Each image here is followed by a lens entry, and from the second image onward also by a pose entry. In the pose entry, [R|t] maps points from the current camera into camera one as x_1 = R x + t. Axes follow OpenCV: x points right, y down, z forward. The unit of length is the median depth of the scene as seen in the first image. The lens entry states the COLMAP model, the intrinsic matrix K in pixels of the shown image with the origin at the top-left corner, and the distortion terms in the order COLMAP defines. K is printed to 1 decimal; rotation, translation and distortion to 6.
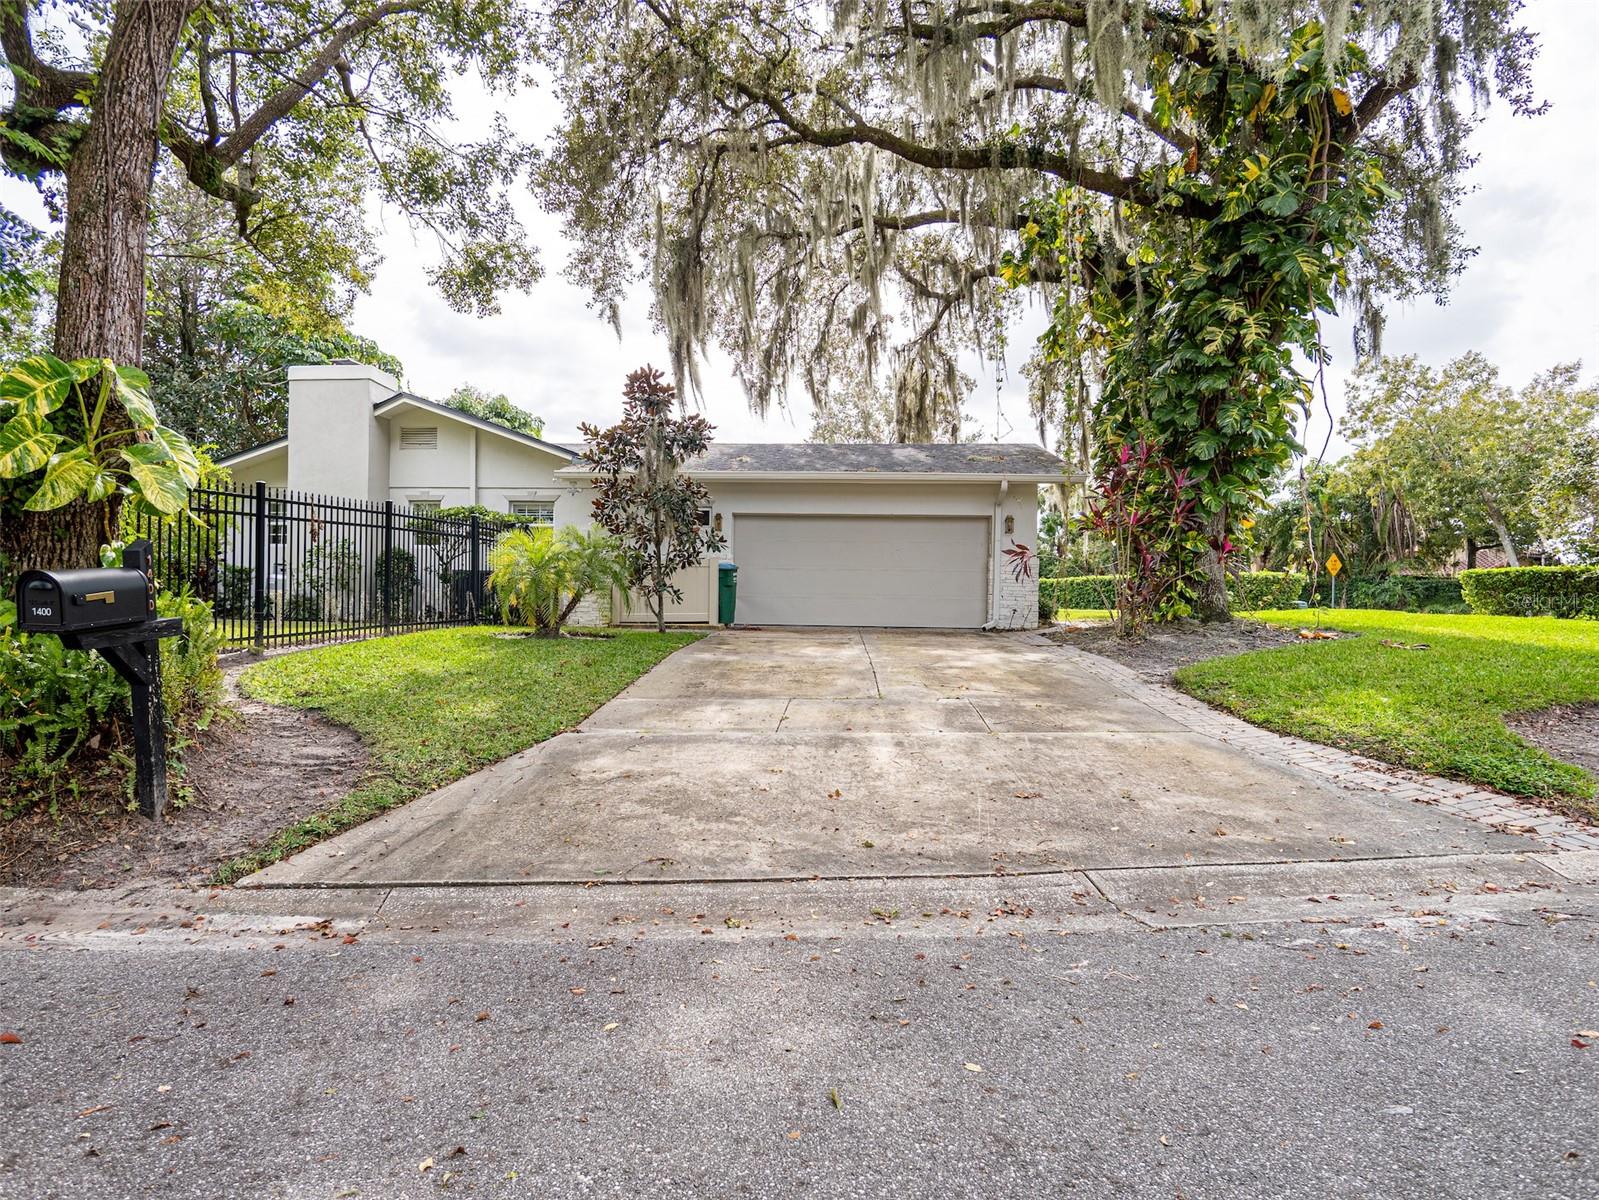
lens RADIAL K [[882.1, 0, 798.2], [0, 882.1, 608.6], [0, 0, 1]] dist [-0.014897, 0.001182]
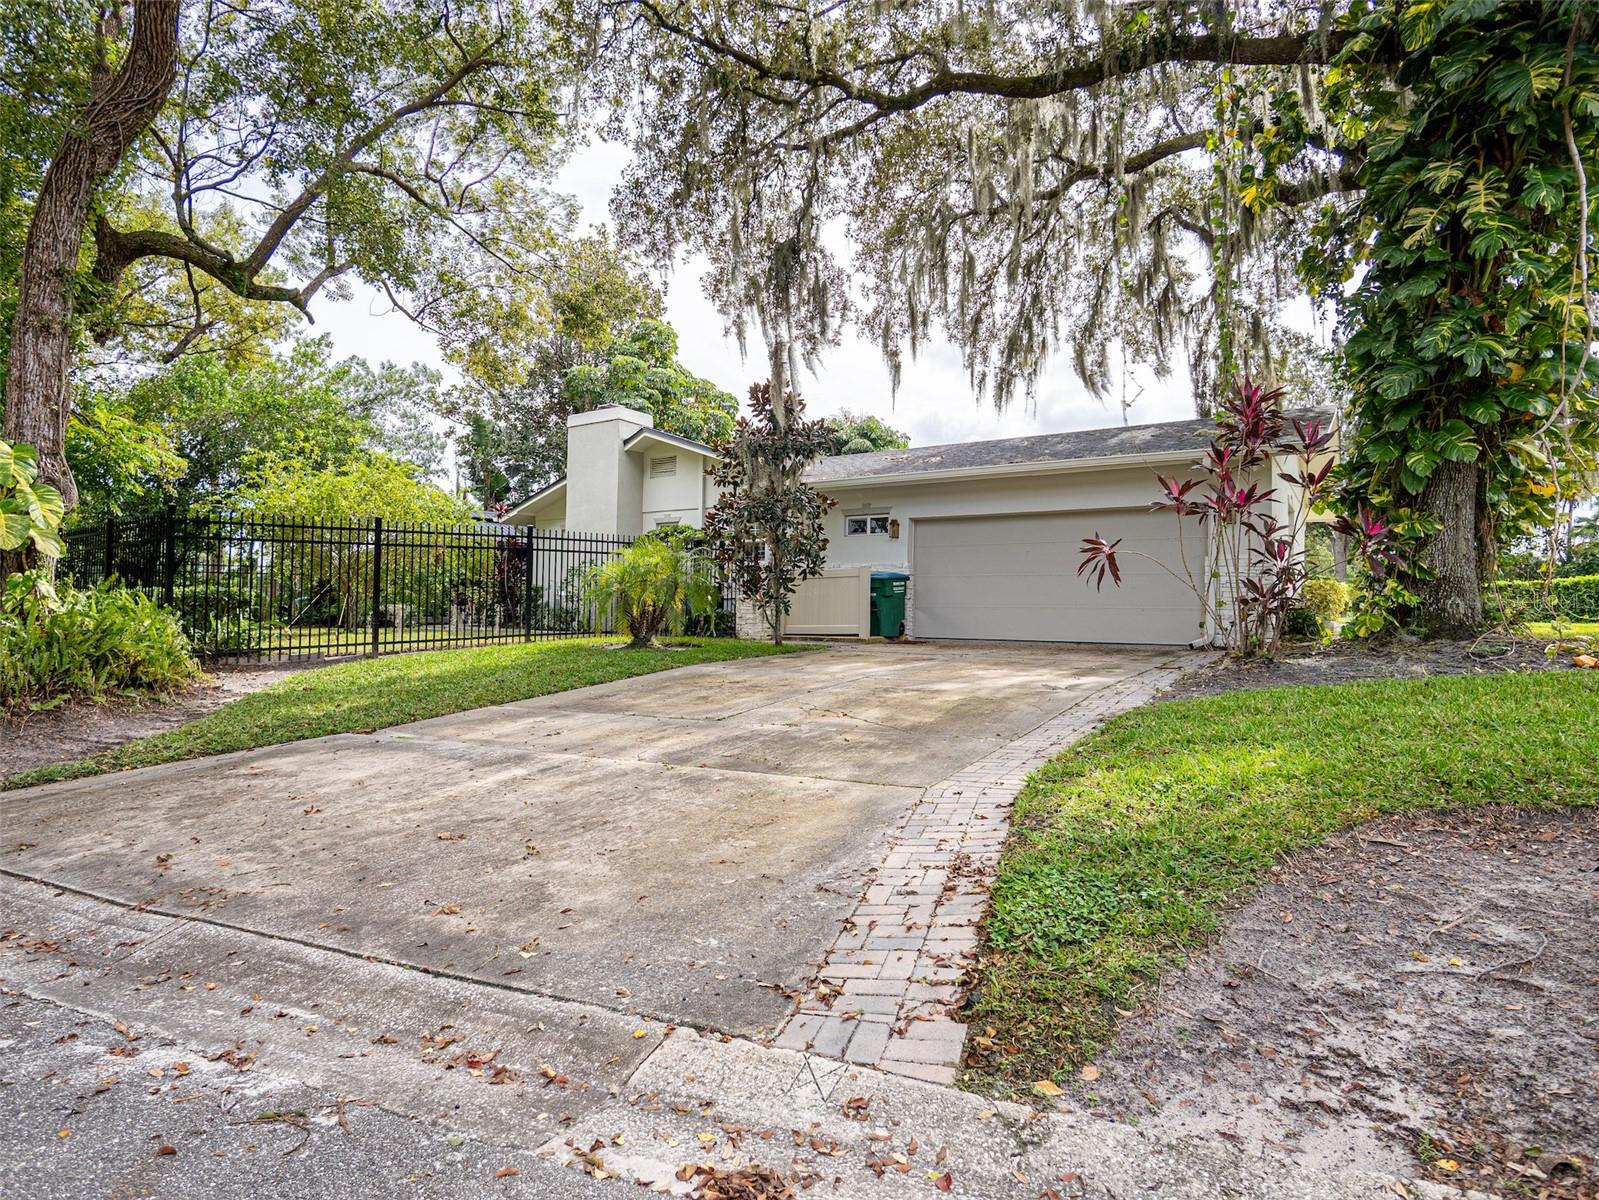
lens RADIAL K [[891.9, 0, 799.5], [0, 891.9, 600.0], [0, 0, 1]] dist [-0.015368, 0.000440]
pose [[0.862708, -0.011421, -0.505574, 0.401199], [-0.000641, 0.999719, -0.023678, 0.001075], [0.505702, 0.020751, 0.862459, 0.170263]]
